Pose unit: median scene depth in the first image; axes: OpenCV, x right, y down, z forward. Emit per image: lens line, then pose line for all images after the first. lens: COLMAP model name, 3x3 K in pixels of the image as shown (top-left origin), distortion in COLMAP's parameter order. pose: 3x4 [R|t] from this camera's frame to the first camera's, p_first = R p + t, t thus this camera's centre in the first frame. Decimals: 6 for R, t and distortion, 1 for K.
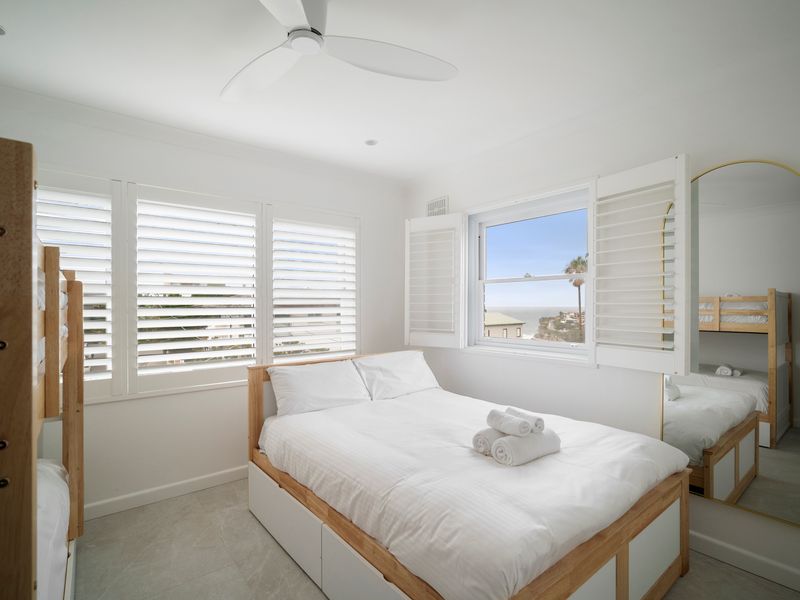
lens RADIAL K [[402.0, 0, 400.0], [0, 402.0, 300.0], [0, 0, 1]] dist [-0.000366, 0.000295]
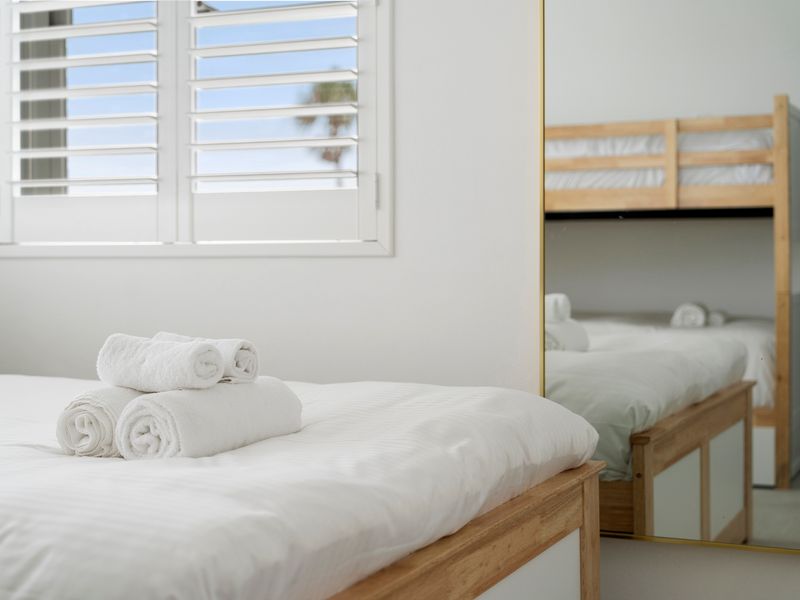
lens RADIAL K [[1406.3, 0, 400.0], [0, 1406.3, 300.0], [0, 0, 1]] dist [0.011532, -0.086333]
pose [[0.895662, -0.035949, 0.443281, -0.042307], [0.017594, 0.998812, 0.045453, 0.104664], [-0.444388, -0.032911, 0.895230, -0.091348]]
